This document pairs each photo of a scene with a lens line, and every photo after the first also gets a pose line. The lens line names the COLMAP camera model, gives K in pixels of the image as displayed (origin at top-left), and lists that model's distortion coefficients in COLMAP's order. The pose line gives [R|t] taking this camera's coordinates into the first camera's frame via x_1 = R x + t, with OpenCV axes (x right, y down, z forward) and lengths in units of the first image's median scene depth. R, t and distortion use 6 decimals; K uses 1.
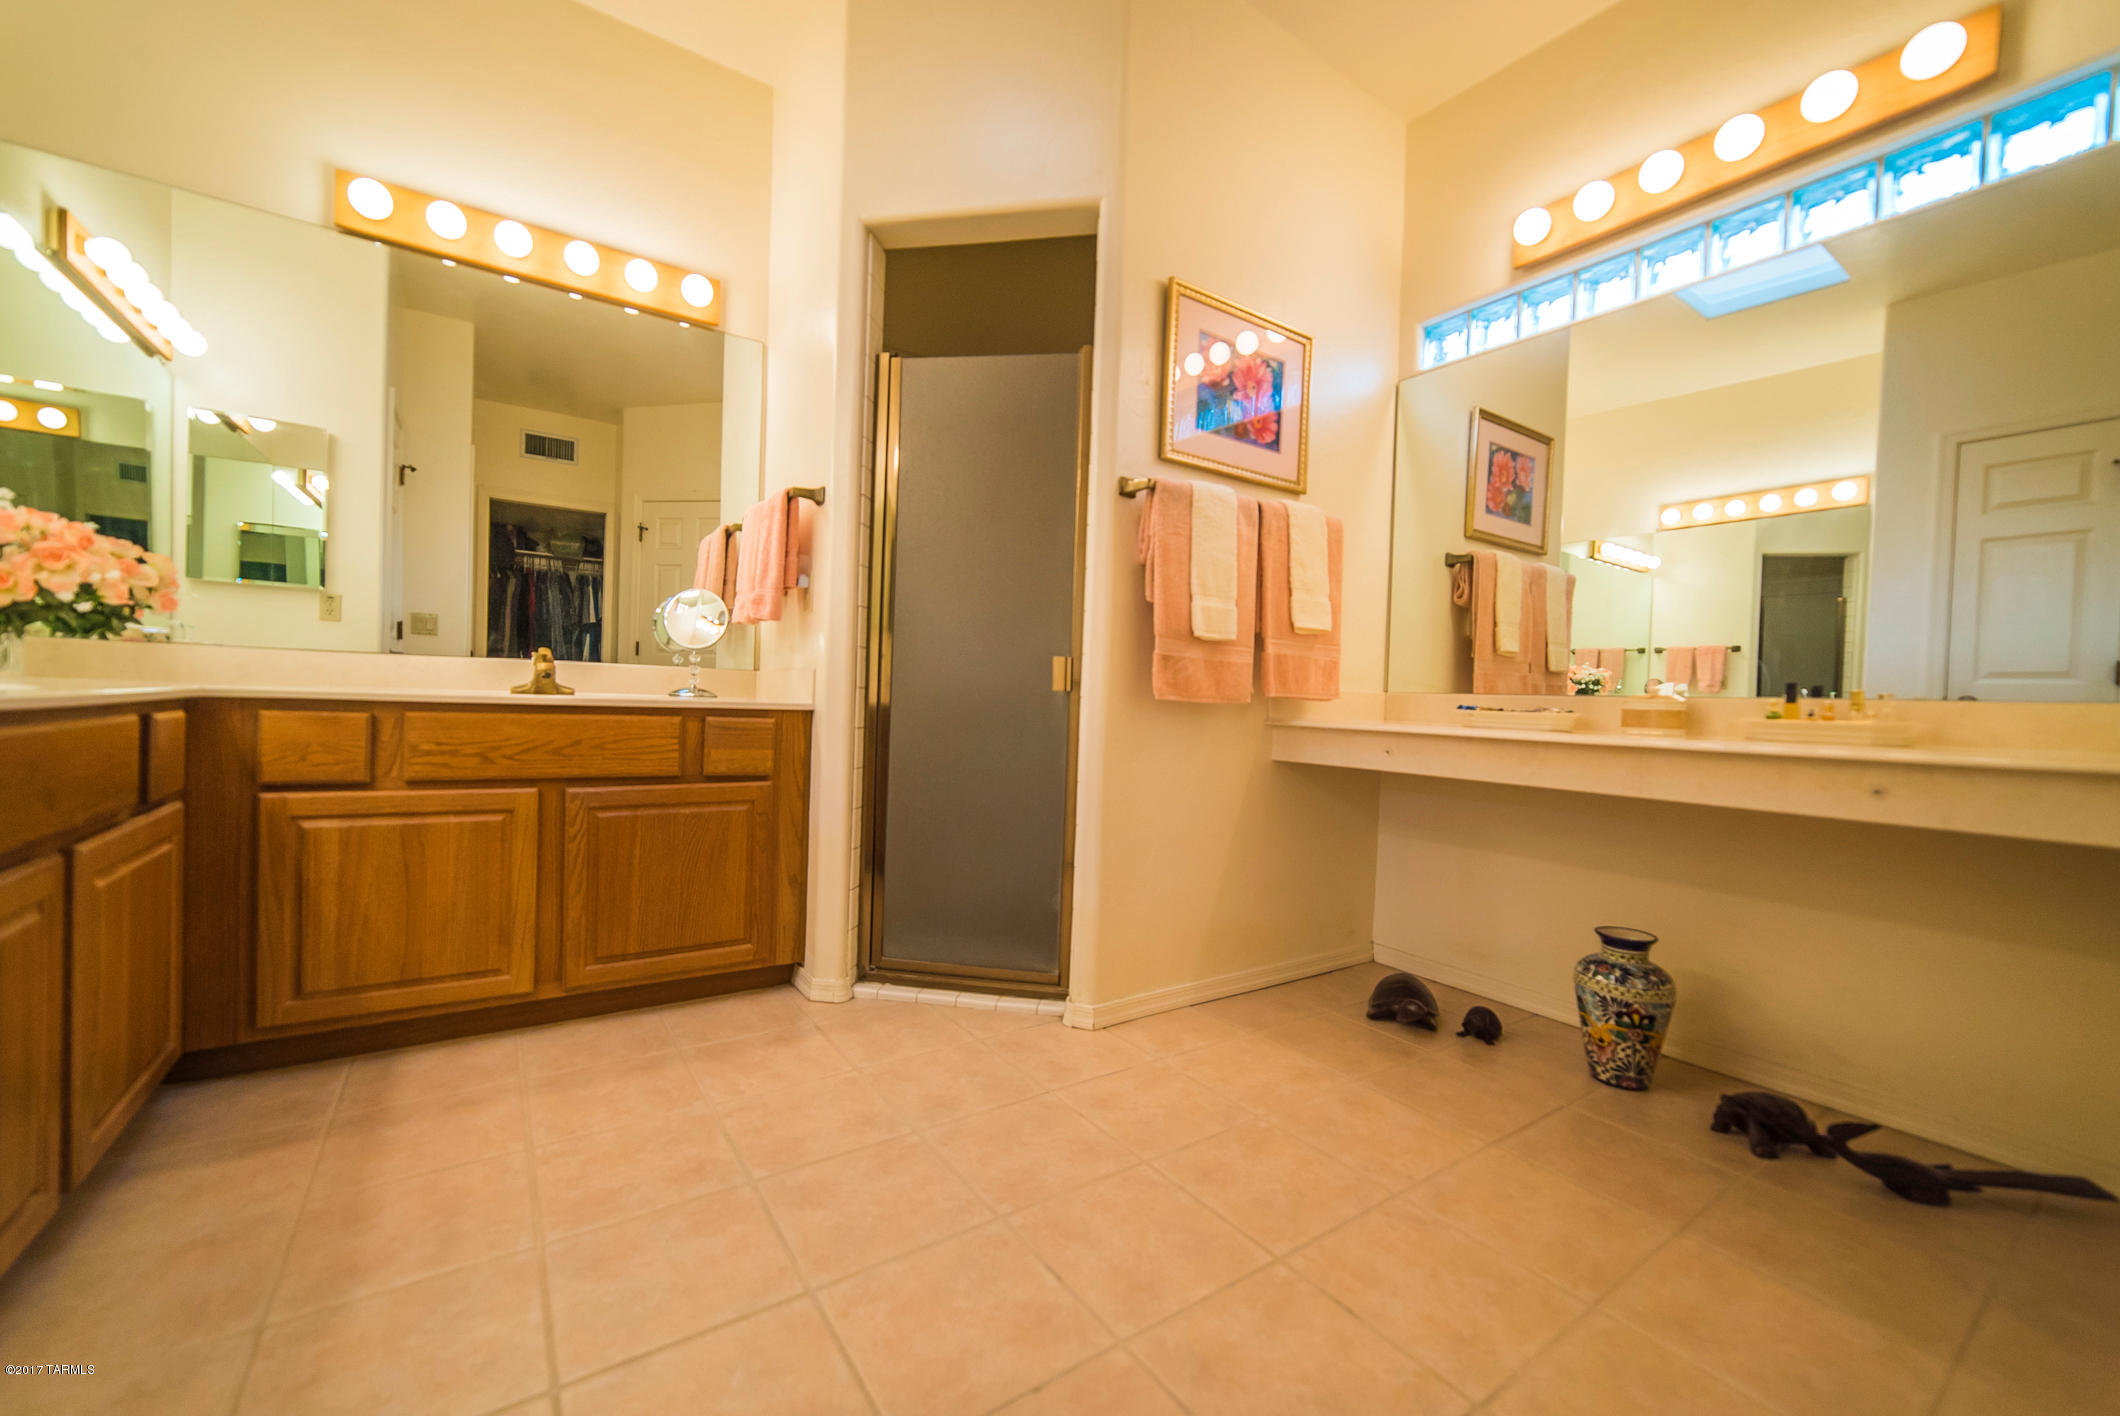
lens RADIAL K [[831.7, 0, 1060.0], [0, 831.7, 708.0], [0, 0, 1]] dist [0.001872, 0.000381]
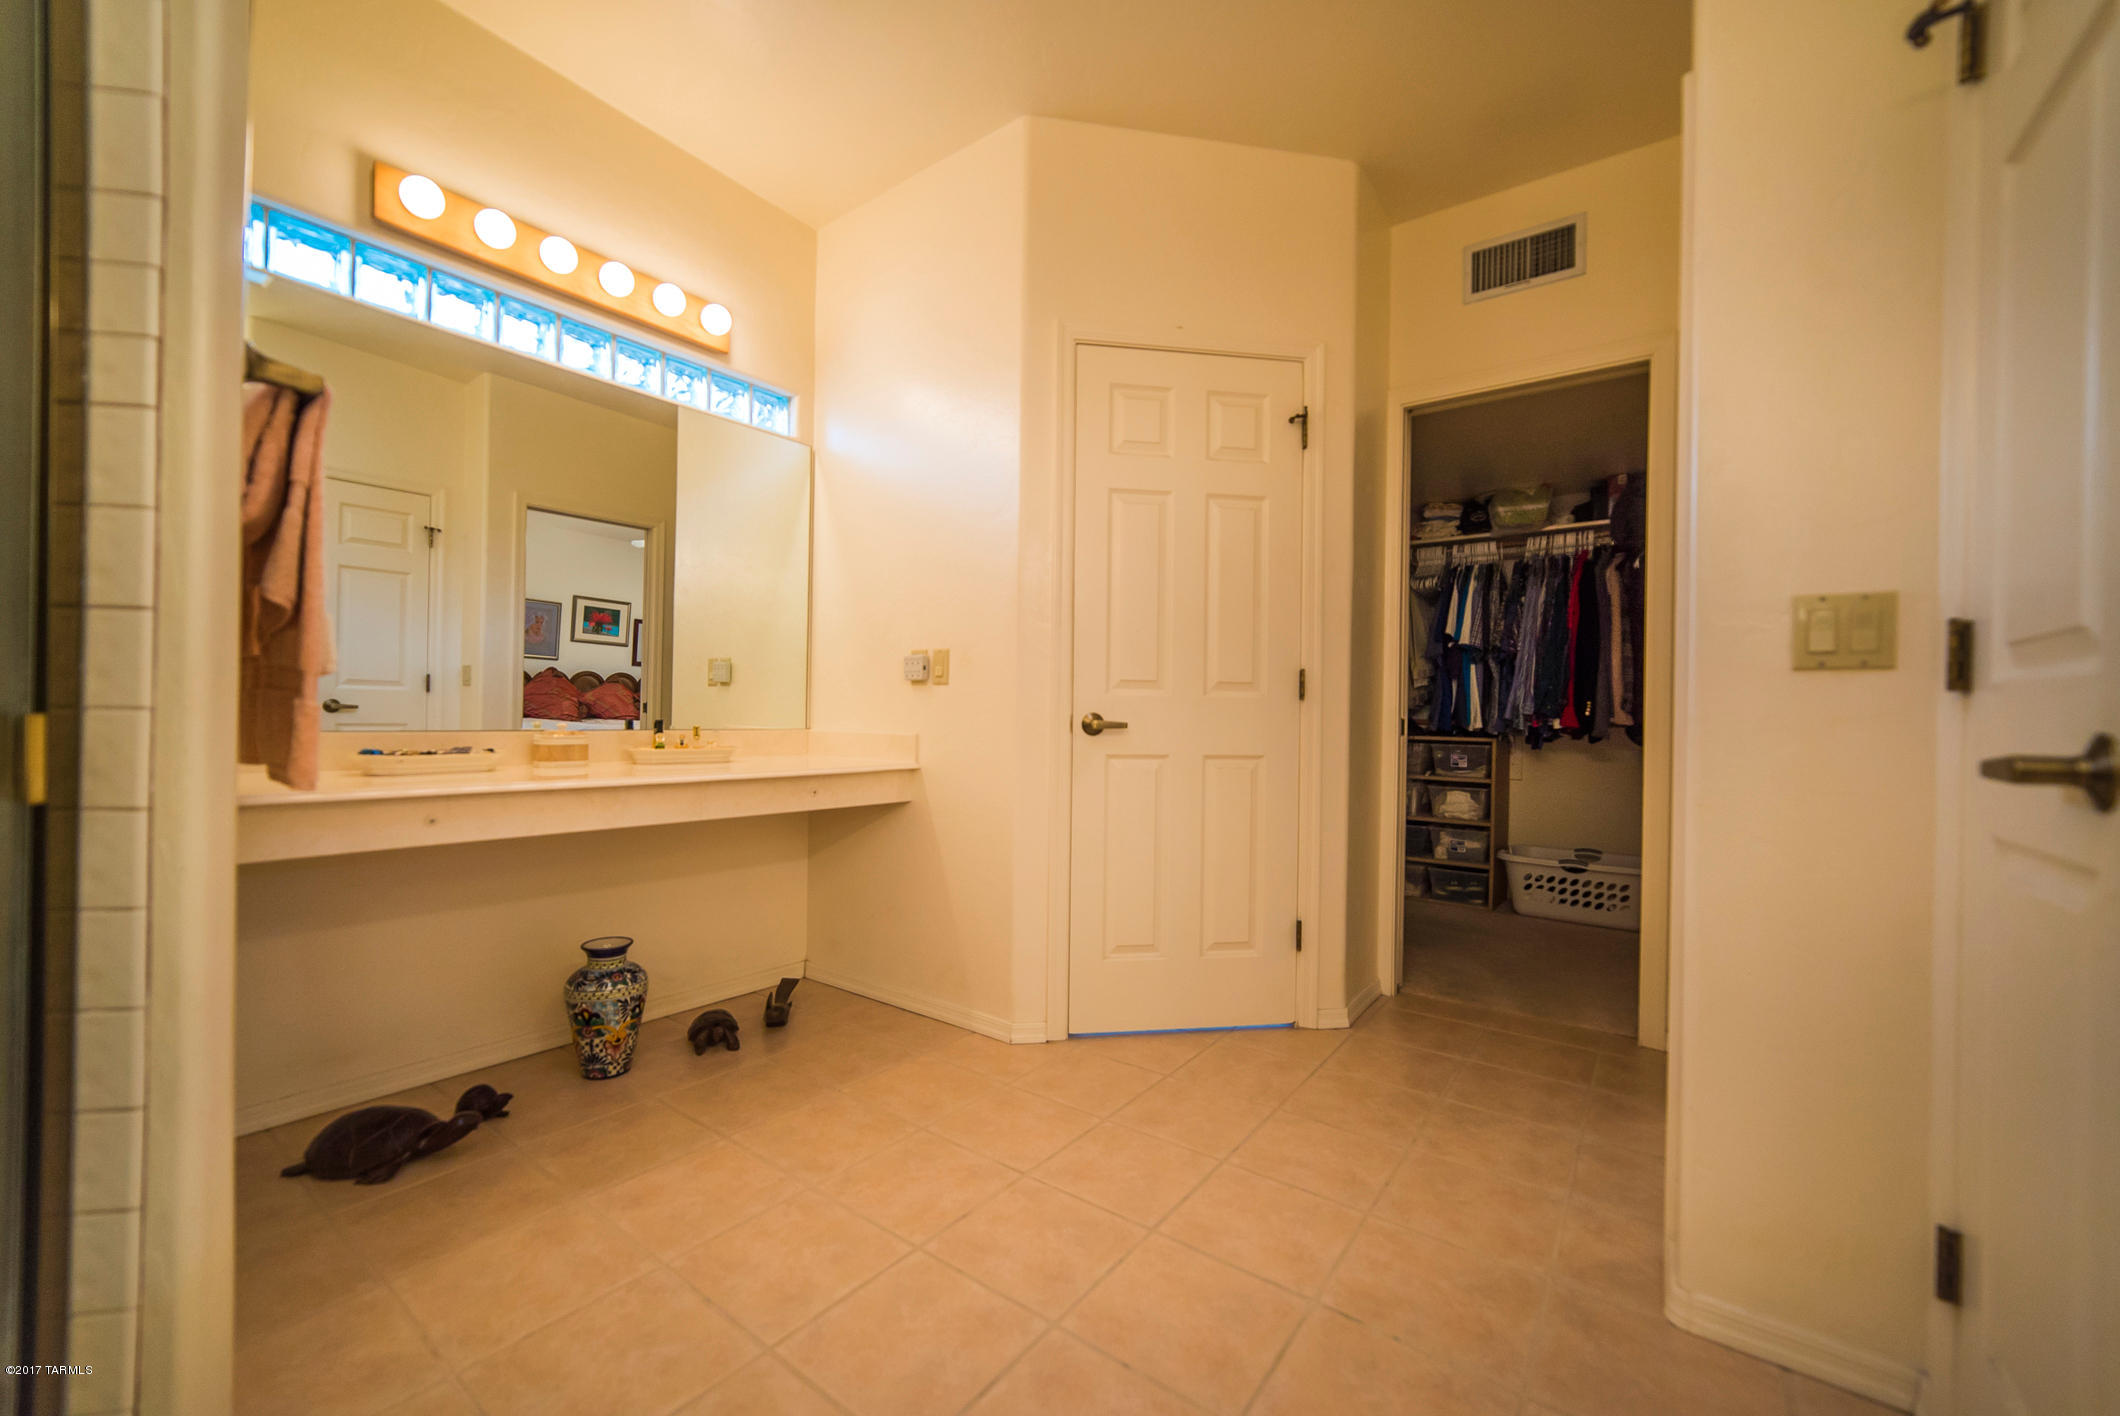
lens RADIAL K [[831.7, 0, 1060.0], [0, 831.7, 708.0], [0, 0, 1]] dist [0.001872, 0.000381]
pose [[-0.319472, -0.031061, 0.947087, -0.578554], [-0.020672, 0.999453, 0.025806, -0.093272], [-0.947370, -0.011334, -0.319939, 0.755955]]
